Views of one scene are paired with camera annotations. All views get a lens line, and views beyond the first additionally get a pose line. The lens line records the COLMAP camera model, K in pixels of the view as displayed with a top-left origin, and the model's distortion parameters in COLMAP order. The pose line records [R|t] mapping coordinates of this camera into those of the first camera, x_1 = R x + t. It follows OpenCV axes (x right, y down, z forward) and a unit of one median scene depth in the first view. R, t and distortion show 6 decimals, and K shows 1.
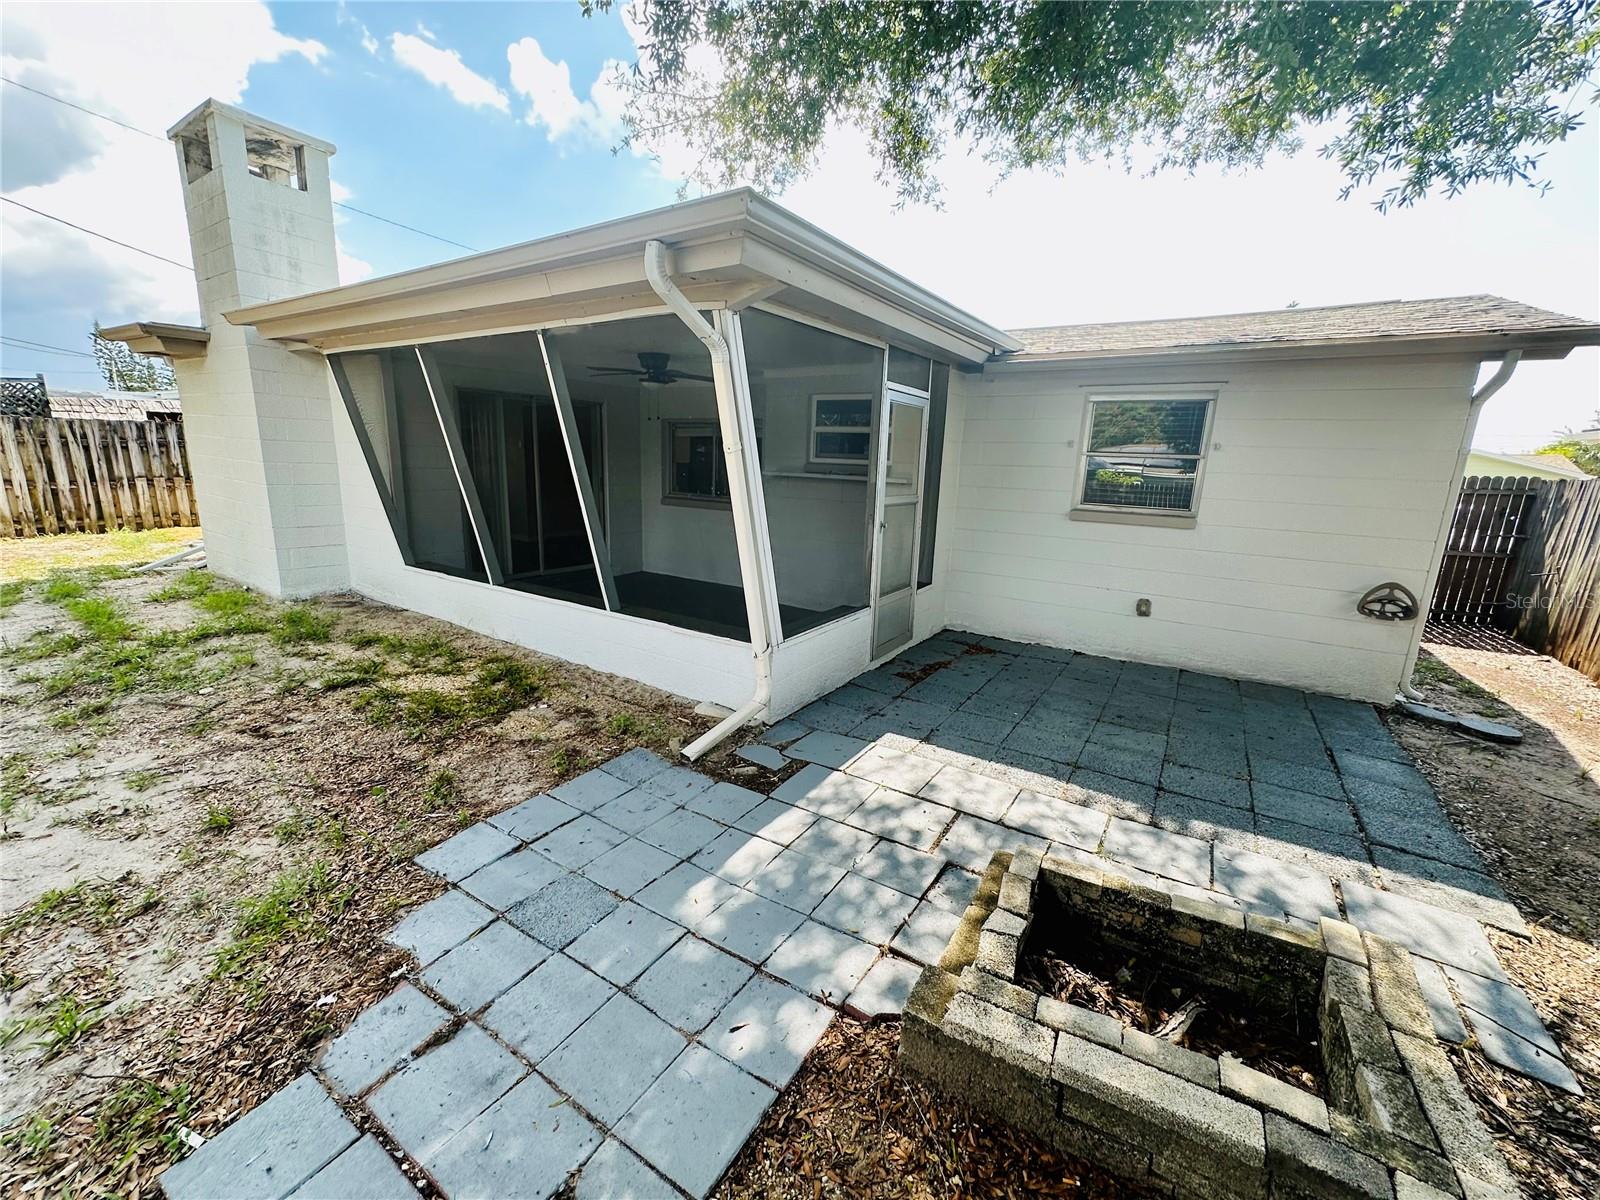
lens RADIAL K [[638.3, 0, 799.2], [0, 638.3, 600.4], [0, 0, 1]] dist [-0.003493, 0.000809]
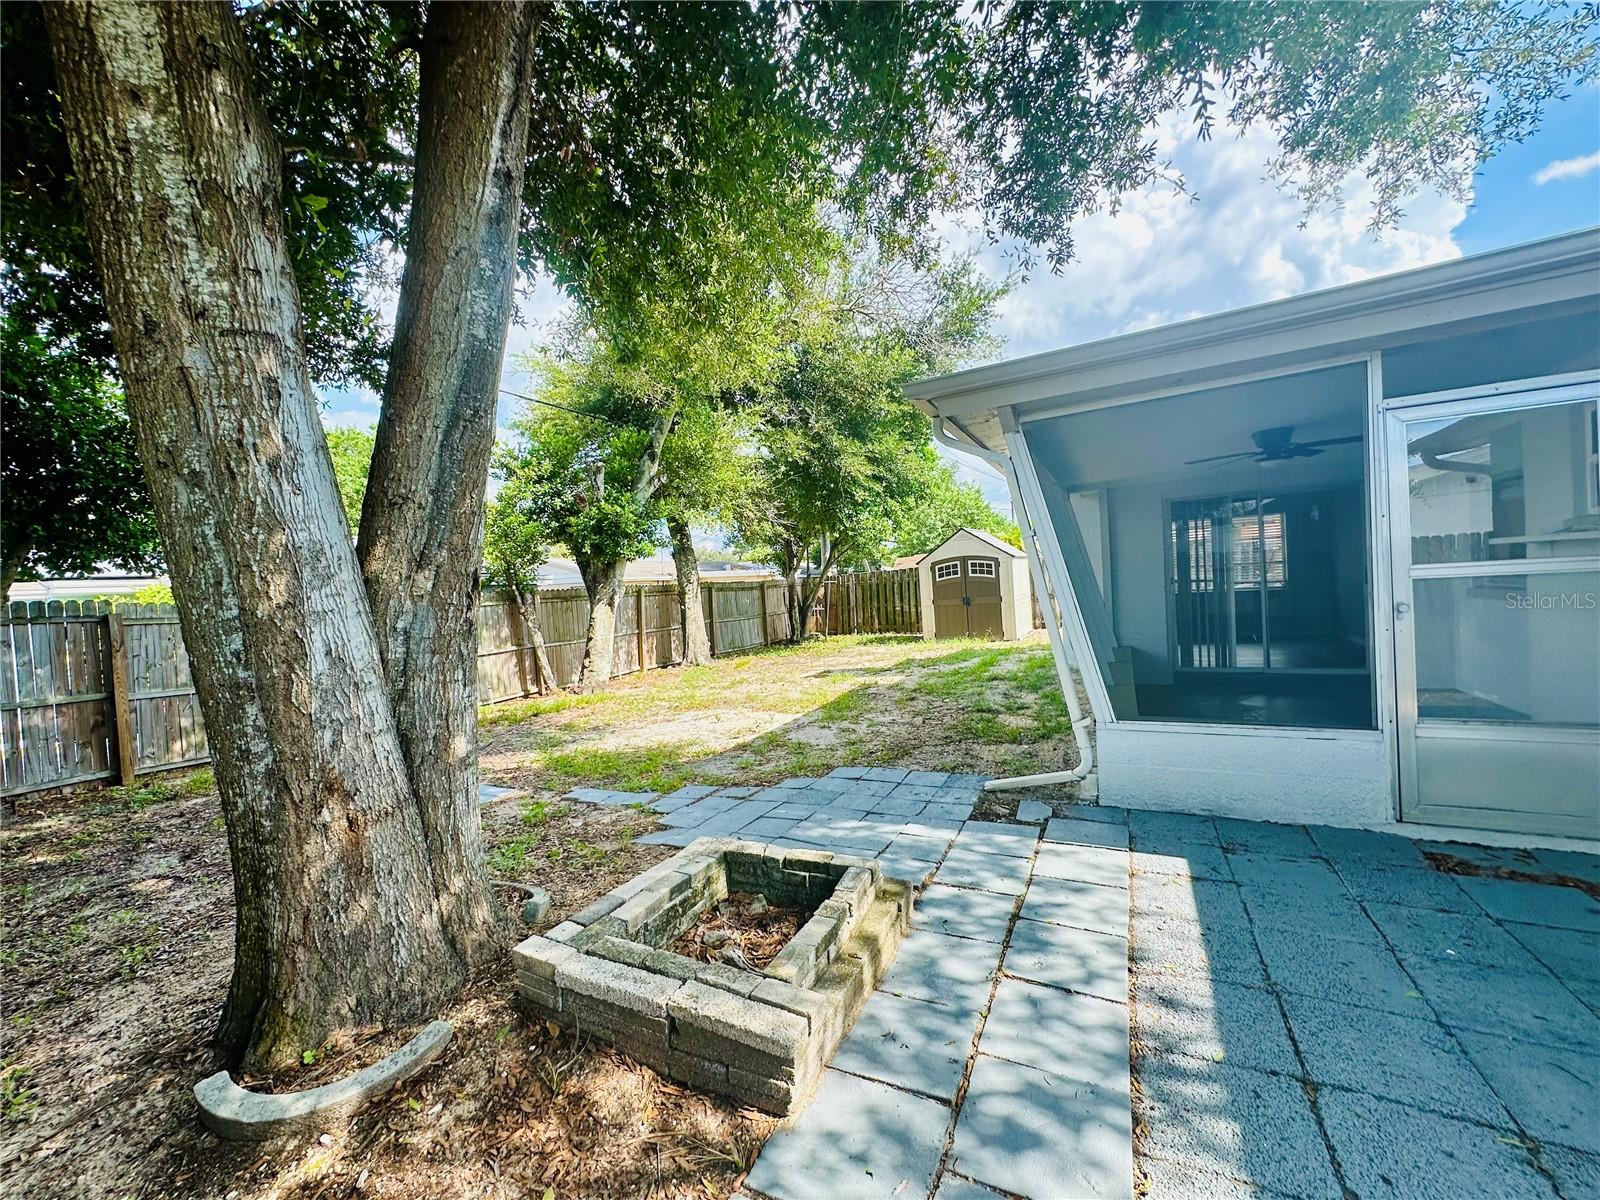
lens RADIAL K [[638.3, 0, 799.2], [0, 638.3, 600.4], [0, 0, 1]] dist [-0.003493, 0.000809]
pose [[0.097191, -0.021857, -0.995026, 0.658431], [-0.155563, 0.987137, -0.036878, -0.004606], [0.983033, 0.158374, 0.092541, 0.305475]]
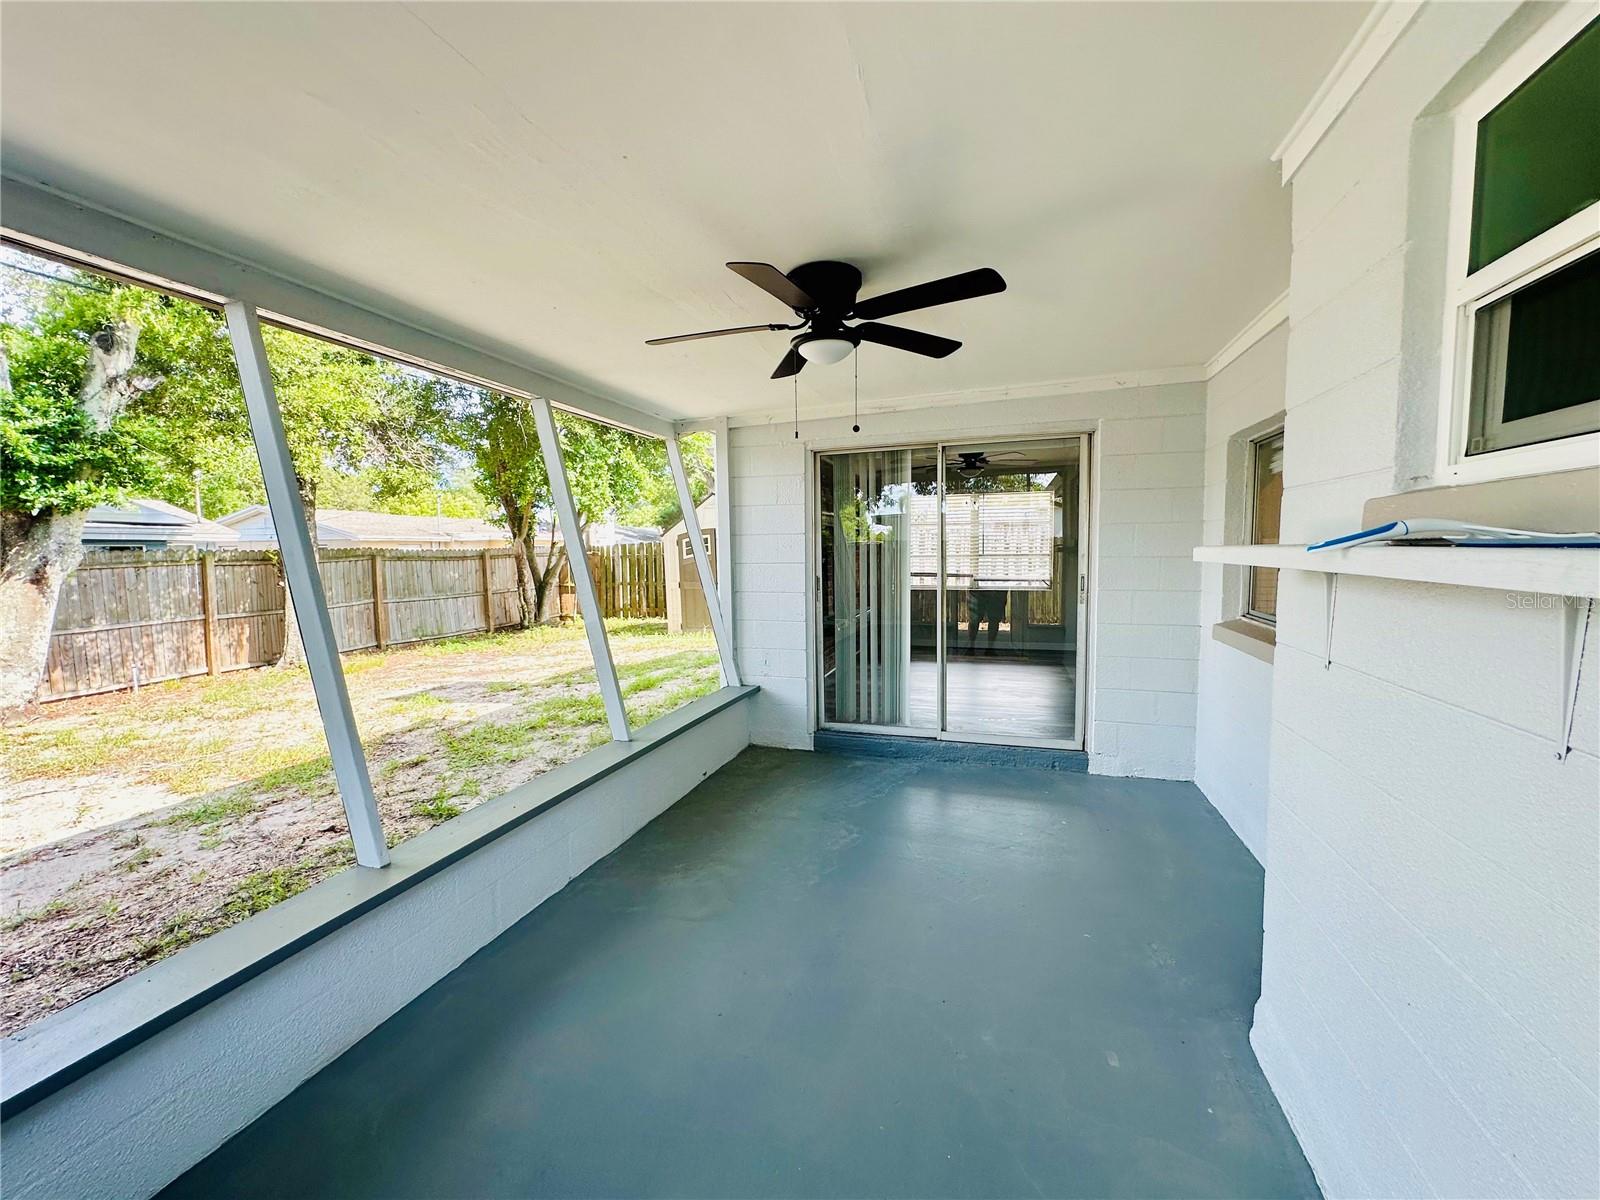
lens RADIAL K [[638.3, 0, 799.2], [0, 638.3, 600.4], [0, 0, 1]] dist [-0.003493, 0.000809]
pose [[0.255033, 0.033708, -0.966345, 0.182749], [-0.182884, 0.983035, -0.013975, -0.185933], [0.949480, 0.180293, 0.256871, 0.984366]]
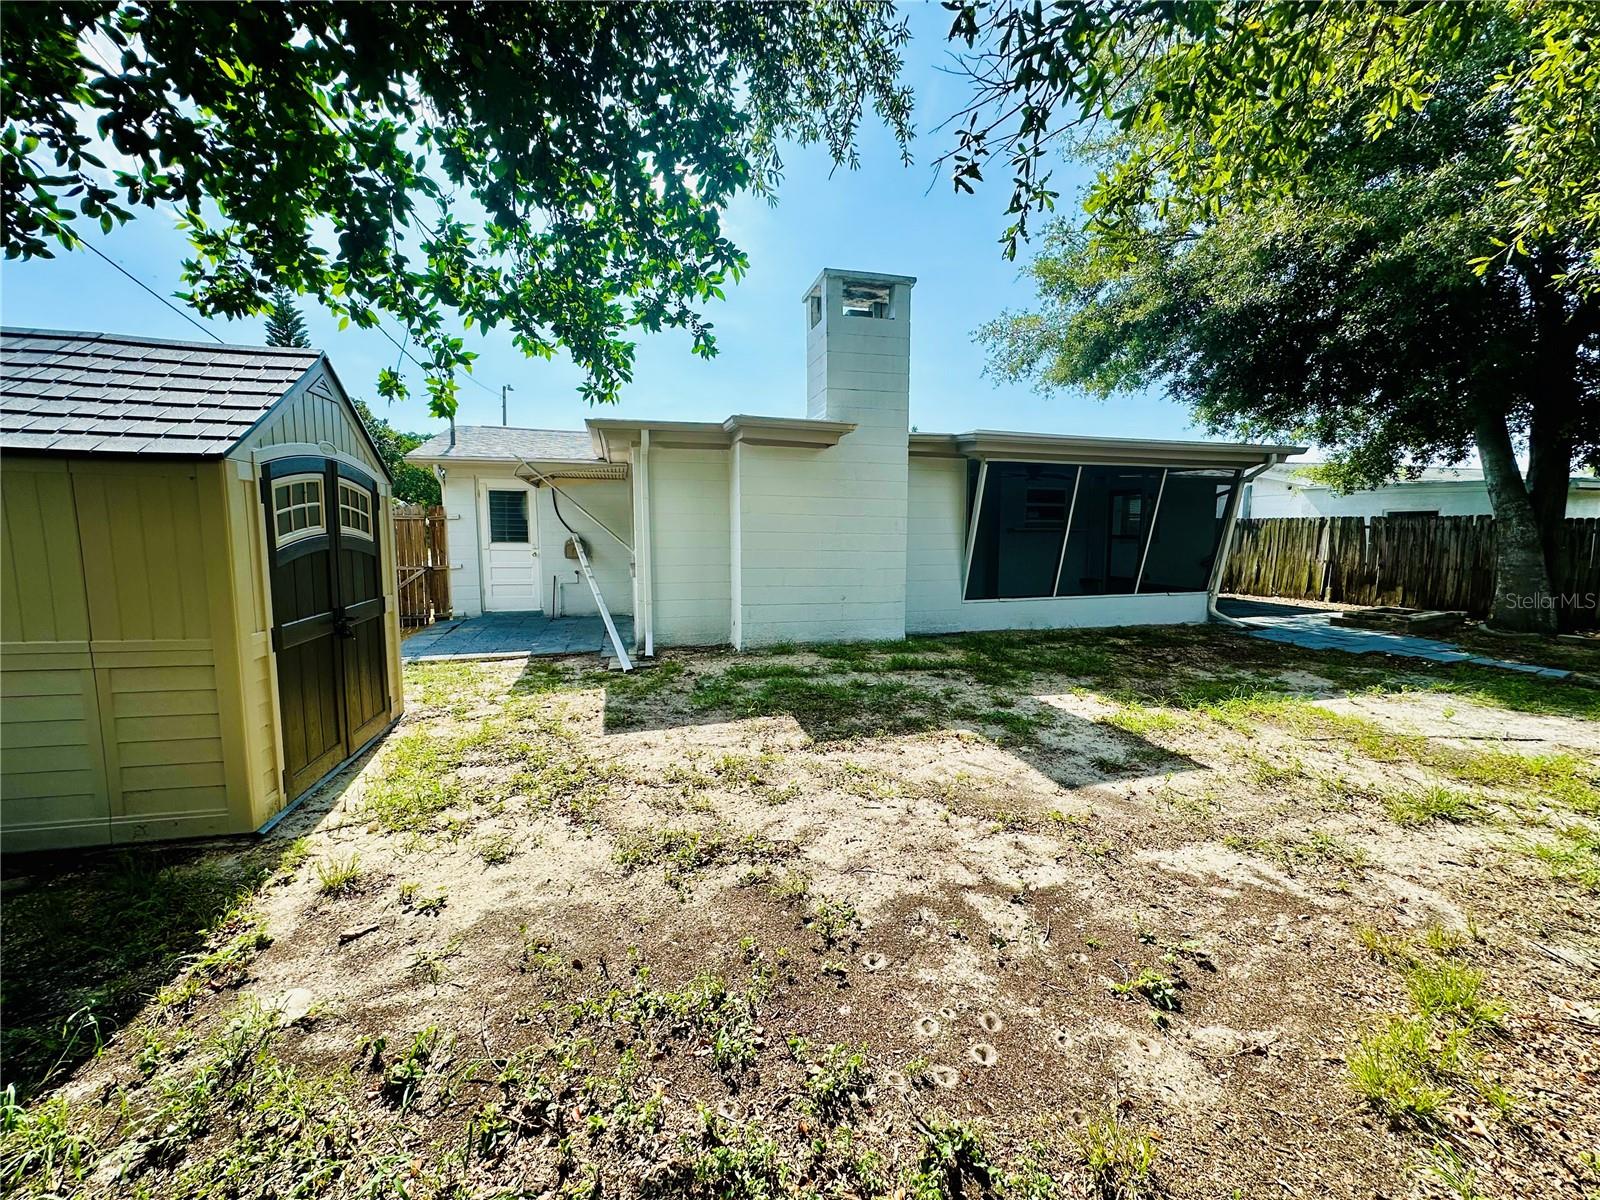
lens RADIAL K [[638.3, 0, 799.2], [0, 638.3, 600.4], [0, 0, 1]] dist [-0.003493, 0.000809]
pose [[0.661585, -0.112316, 0.741411, -2.210600], [0.179516, 0.983692, -0.011170, -0.130991], [-0.728066, 0.140485, 0.670958, 0.340706]]
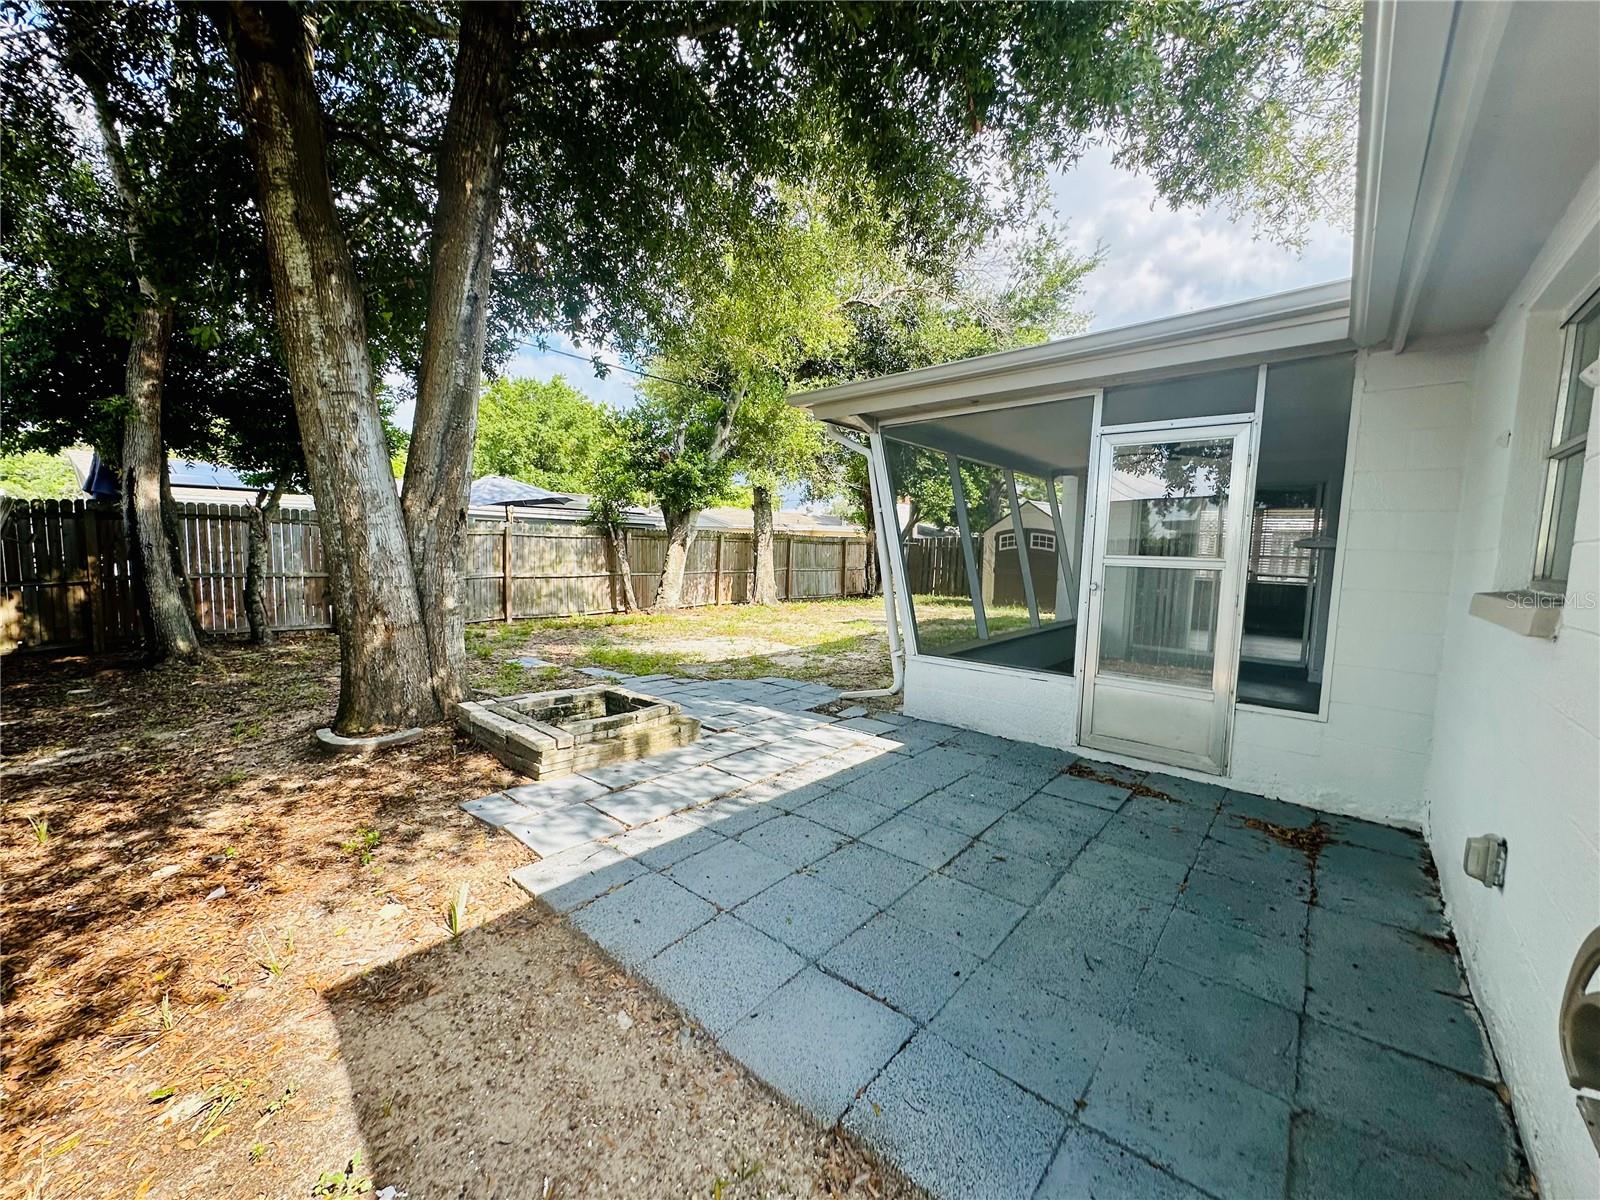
lens RADIAL K [[638.3, 0, 799.2], [0, 638.3, 600.4], [0, 0, 1]] dist [-0.003493, 0.000809]
pose [[-0.130488, 0.044554, -0.990448, 0.953593], [-0.244741, 0.966627, 0.075726, -0.060949], [0.960768, 0.252285, -0.115229, 0.659845]]
